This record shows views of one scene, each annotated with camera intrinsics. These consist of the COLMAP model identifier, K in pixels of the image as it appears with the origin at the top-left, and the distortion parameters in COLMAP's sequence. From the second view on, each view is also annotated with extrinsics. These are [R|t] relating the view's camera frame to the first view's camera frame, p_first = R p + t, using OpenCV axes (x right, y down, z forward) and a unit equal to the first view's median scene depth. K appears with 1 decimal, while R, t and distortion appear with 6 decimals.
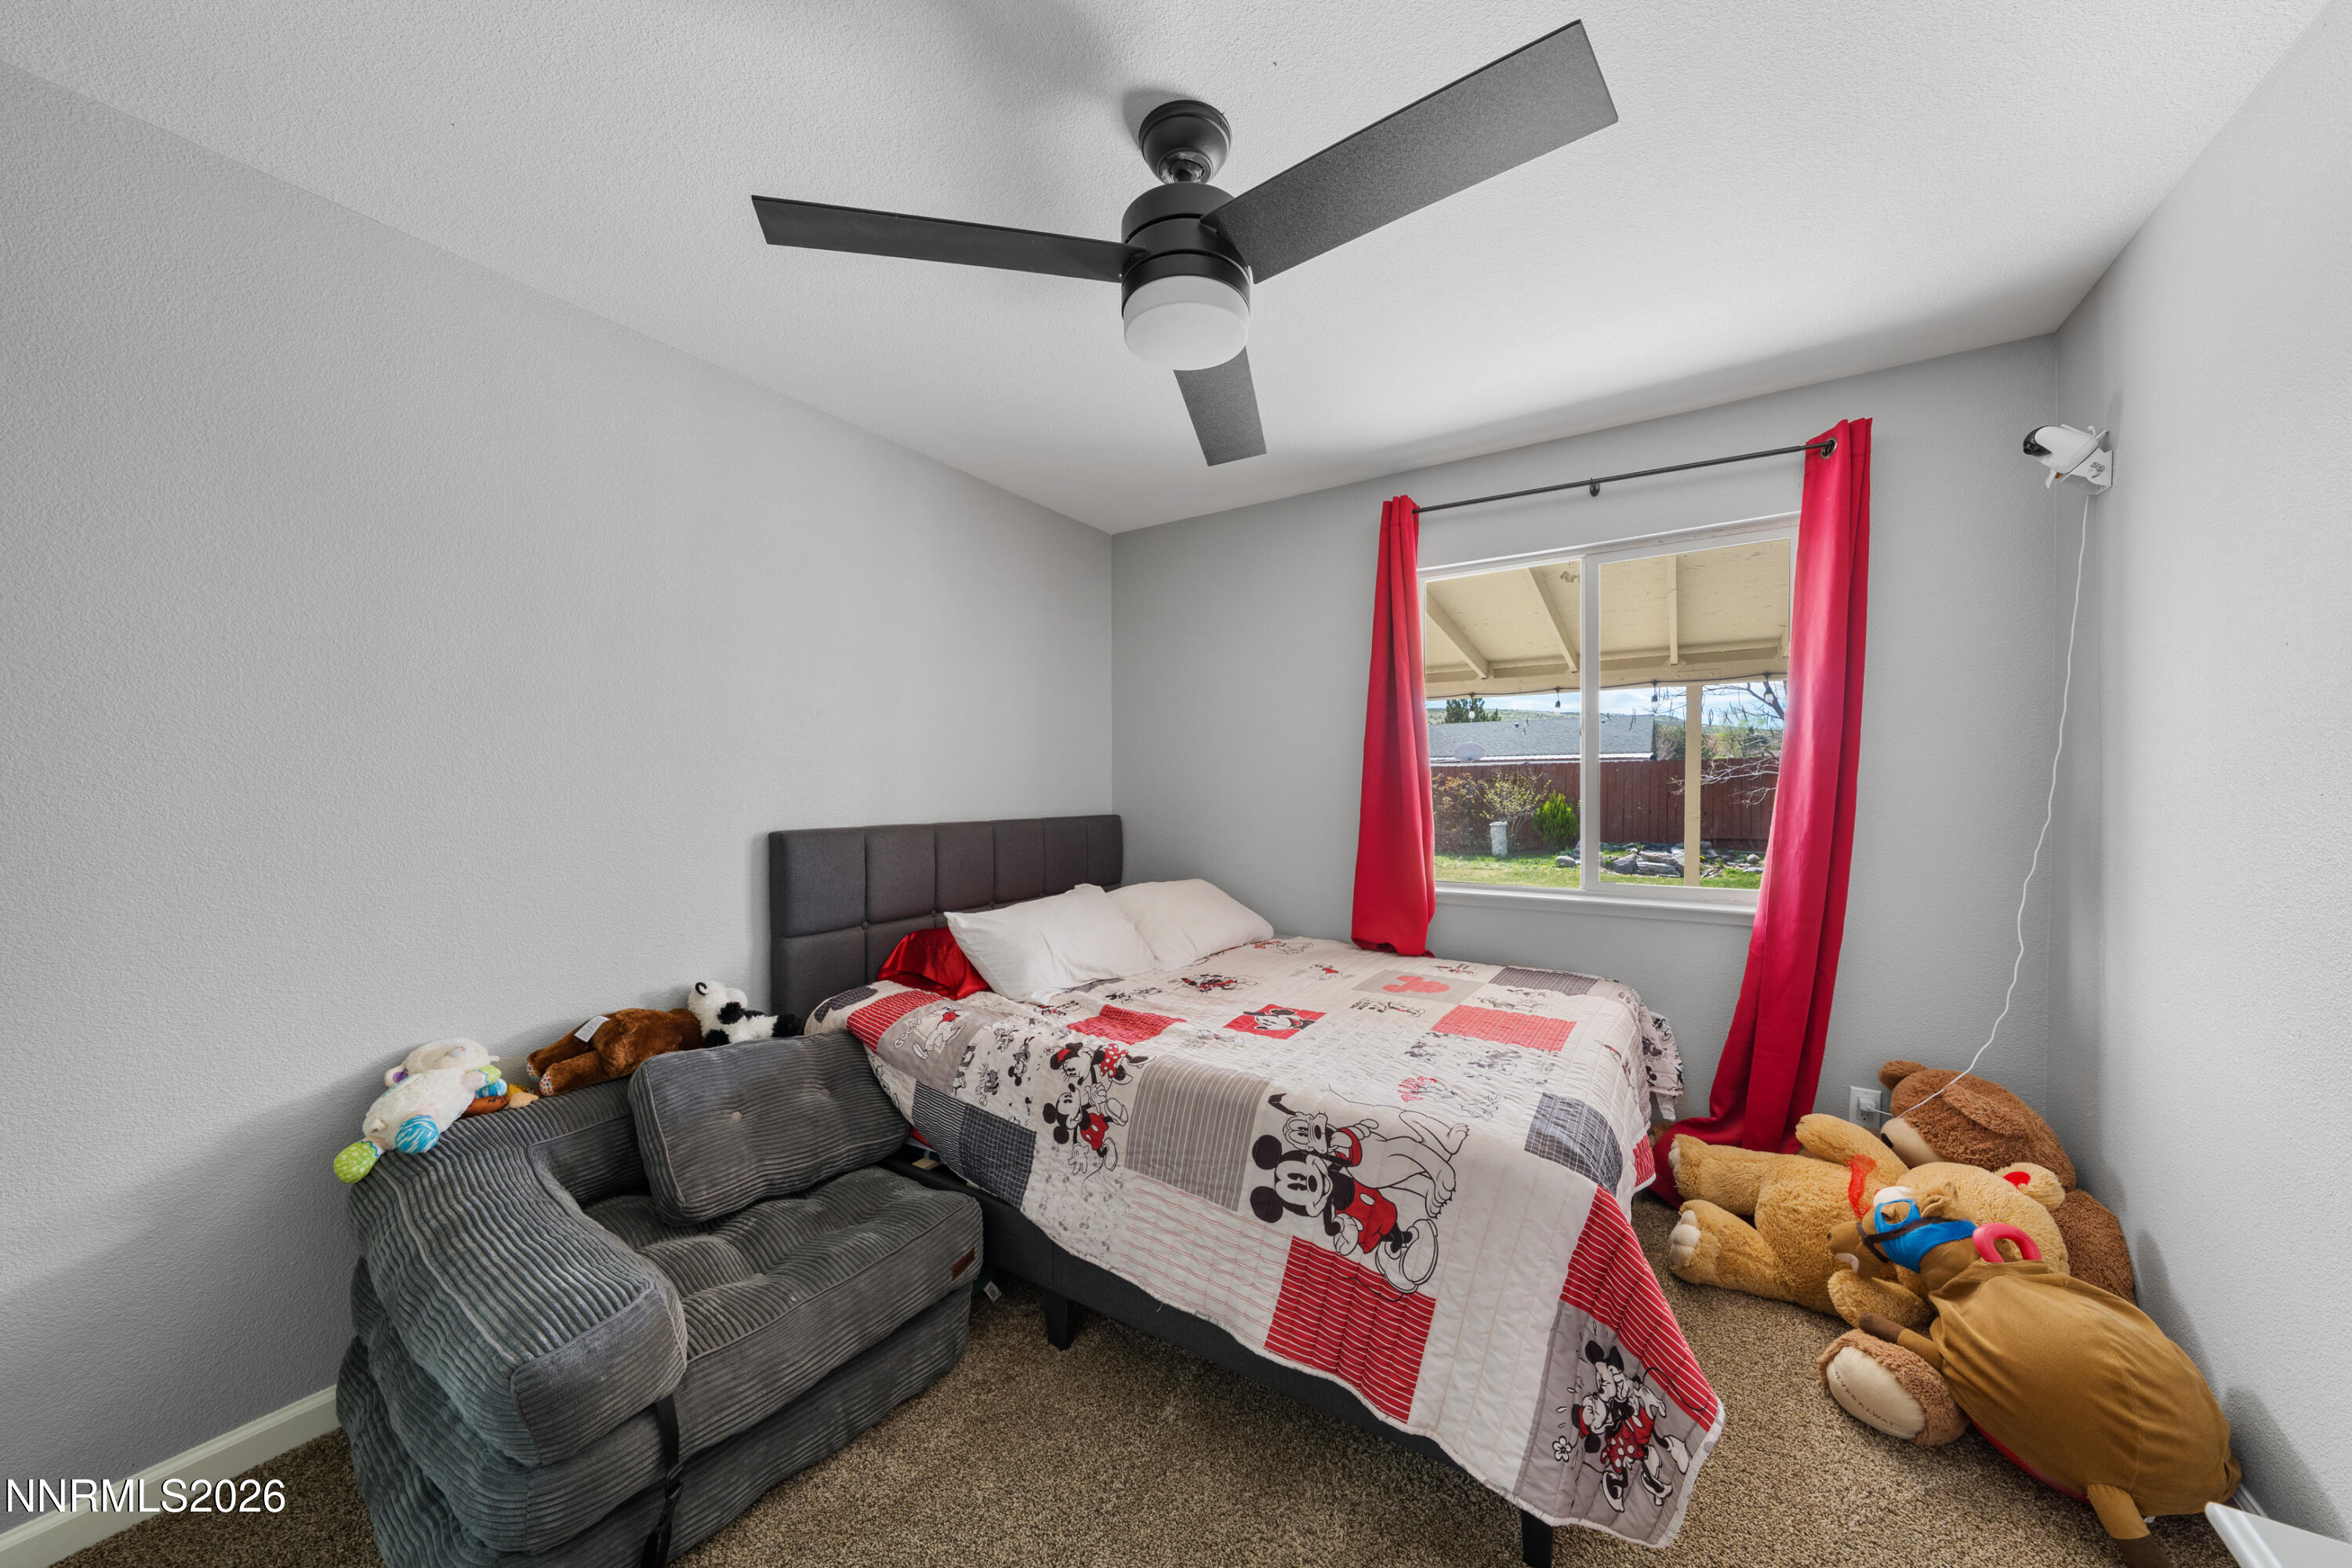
lens RADIAL K [[793.9, 0, 1170.9], [0, 793.9, 781.3], [0, 0, 1]] dist [0.001343, 0.000330]
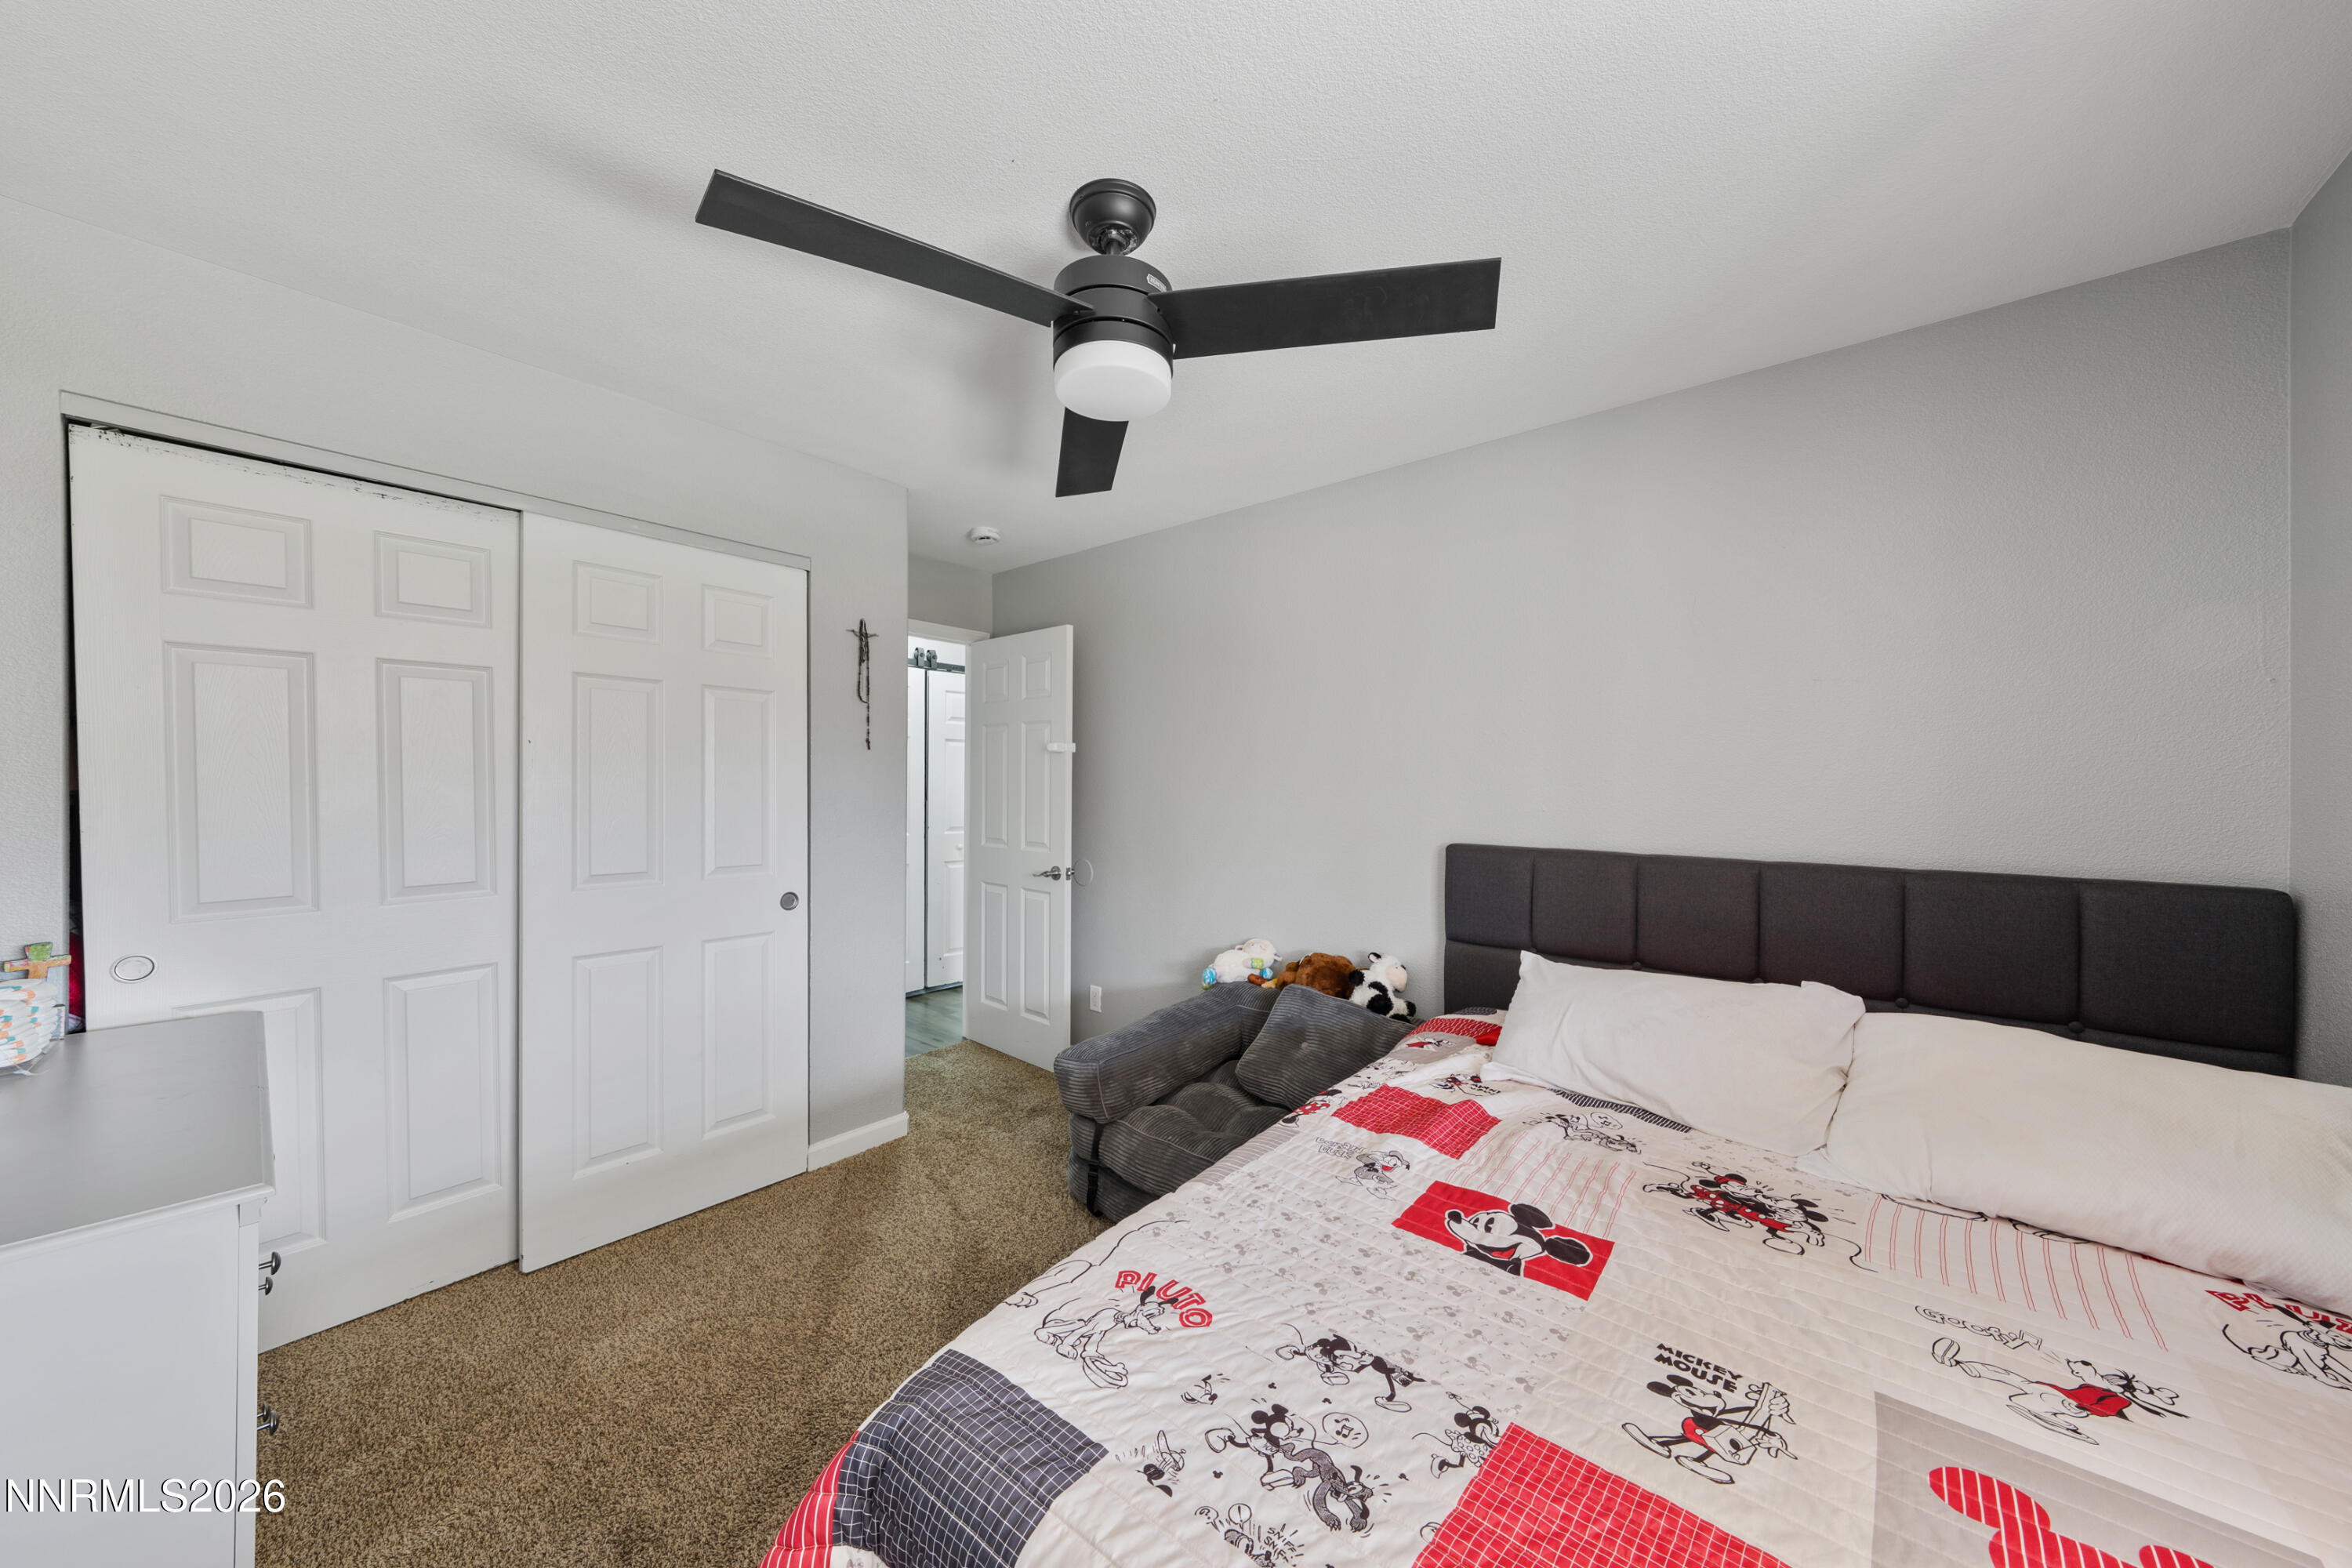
lens RADIAL K [[793.7, 0, 1175.3], [0, 793.7, 778.9], [0, 0, 1]] dist [0.000309, -0.000174]
pose [[-0.135214, -0.005141, -0.990803, 0.850105], [0.005911, 0.999965, -0.005995, -0.029568], [0.990799, -0.006667, -0.135179, 0.978319]]
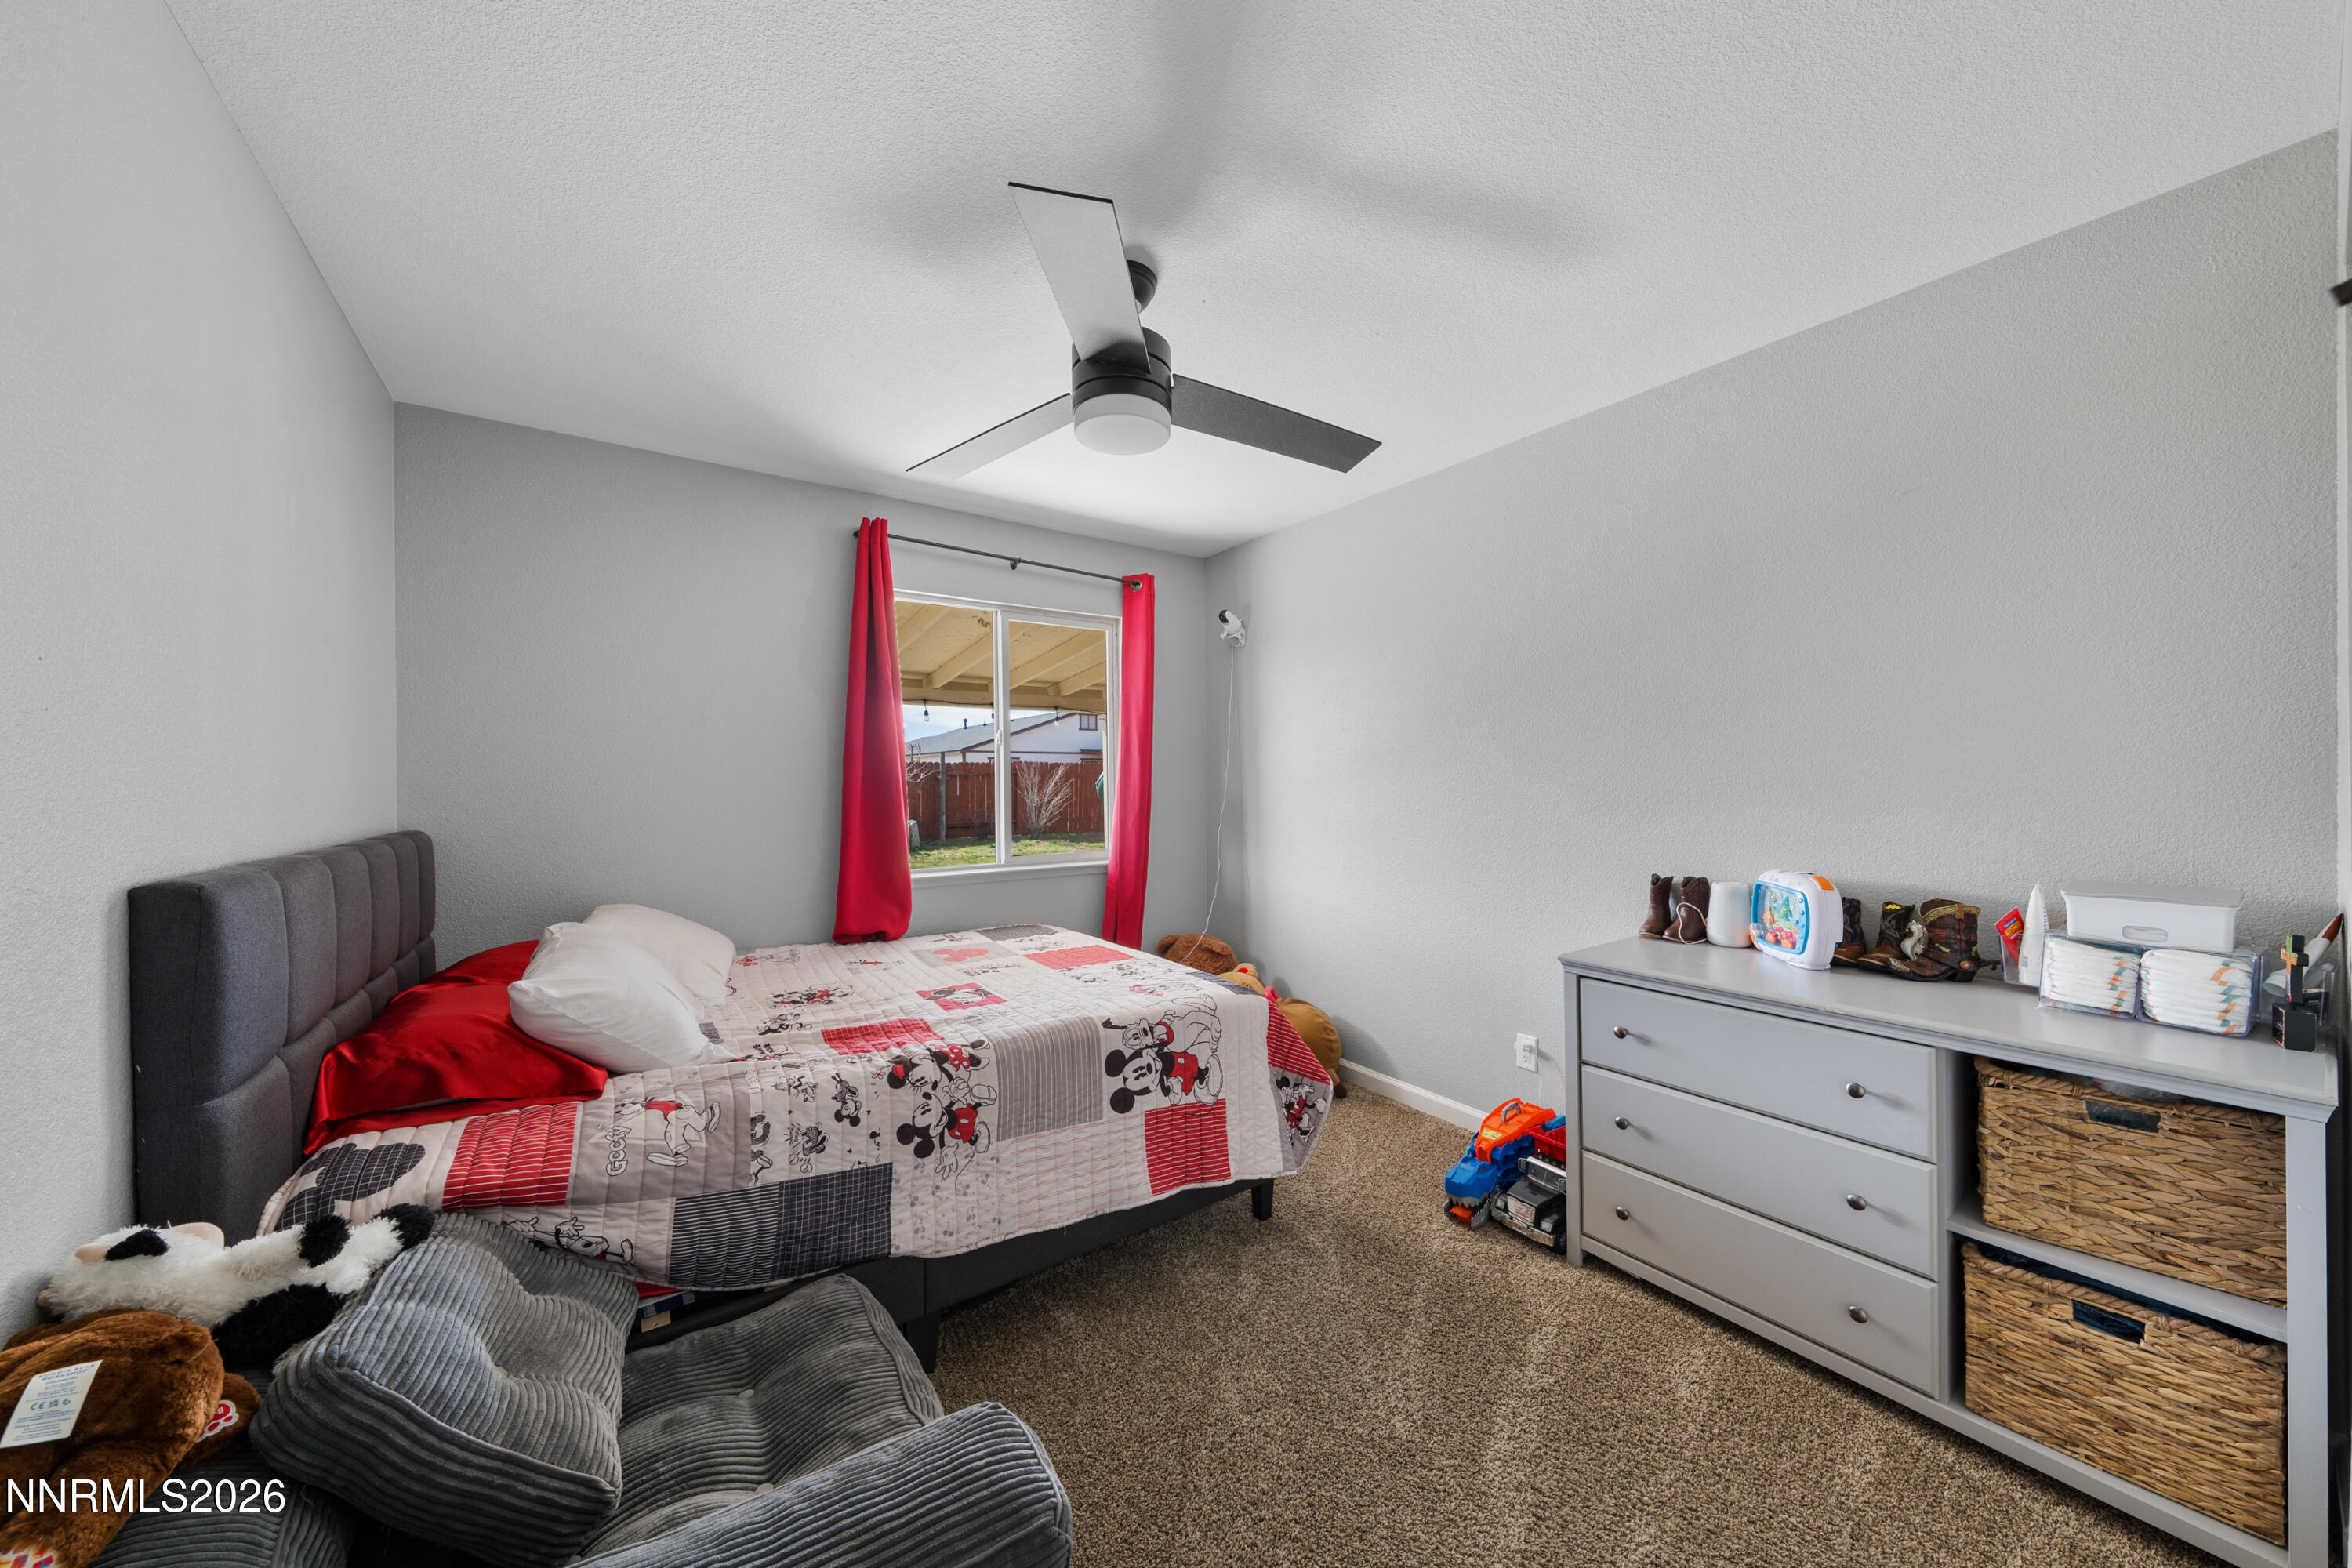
lens RADIAL K [[793.9, 0, 1170.9], [0, 793.9, 781.3], [0, 0, 1]] dist [0.001343, 0.000330]
pose [[0.384629, 0.004213, 0.923062, -0.891643], [0.003785, 0.999974, -0.006141, 0.012479], [-0.923063, 0.005856, 0.384603, 0.354071]]
